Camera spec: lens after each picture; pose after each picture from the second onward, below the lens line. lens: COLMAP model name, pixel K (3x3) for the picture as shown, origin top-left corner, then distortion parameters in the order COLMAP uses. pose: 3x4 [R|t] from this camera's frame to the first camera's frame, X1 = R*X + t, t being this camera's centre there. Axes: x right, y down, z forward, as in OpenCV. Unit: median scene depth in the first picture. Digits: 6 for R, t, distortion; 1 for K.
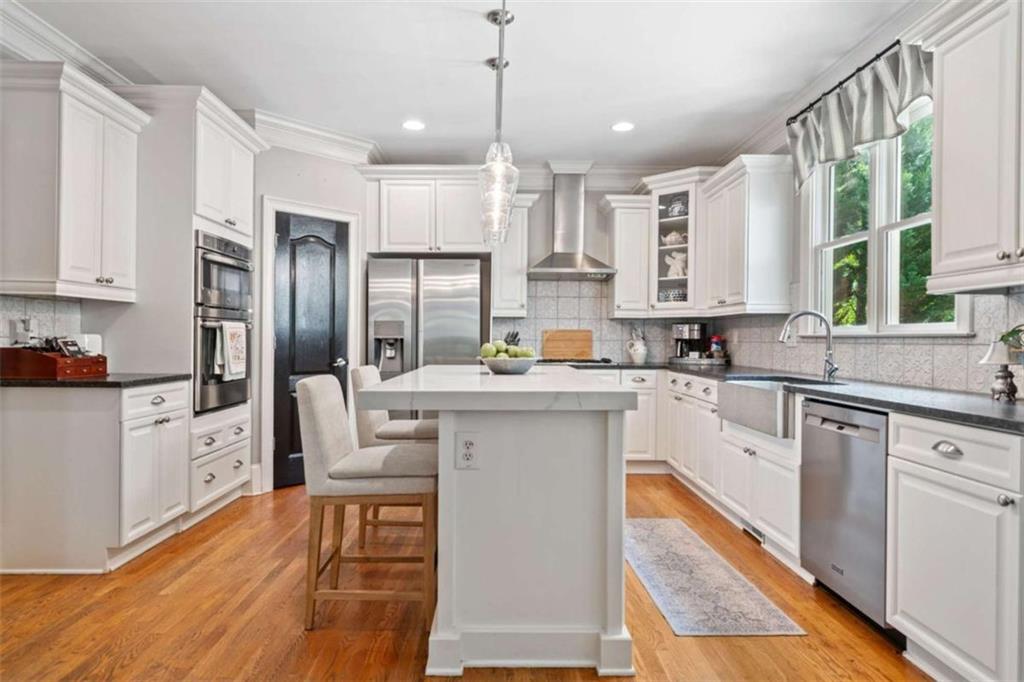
lens RADIAL K [[626.1, 0, 511.0], [0, 626.1, 337.5], [0, 0, 1]] dist [0.004725, 0.000240]
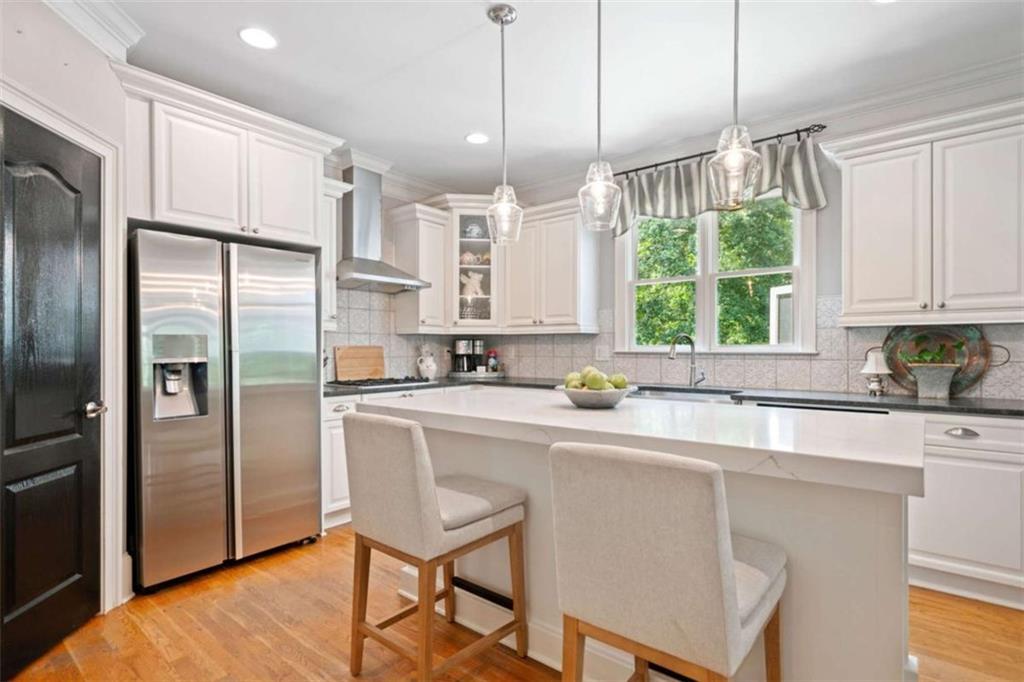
lens RADIAL K [[508.3, 0, 514.1], [0, 508.3, 345.8], [0, 0, 1]] dist [-0.011663, 0.000078]
pose [[0.632246, -0.006796, 0.774738, -0.351111], [0.004482, 0.999977, 0.005114, -0.016518], [-0.774754, 0.000239, 0.632262, 0.406751]]
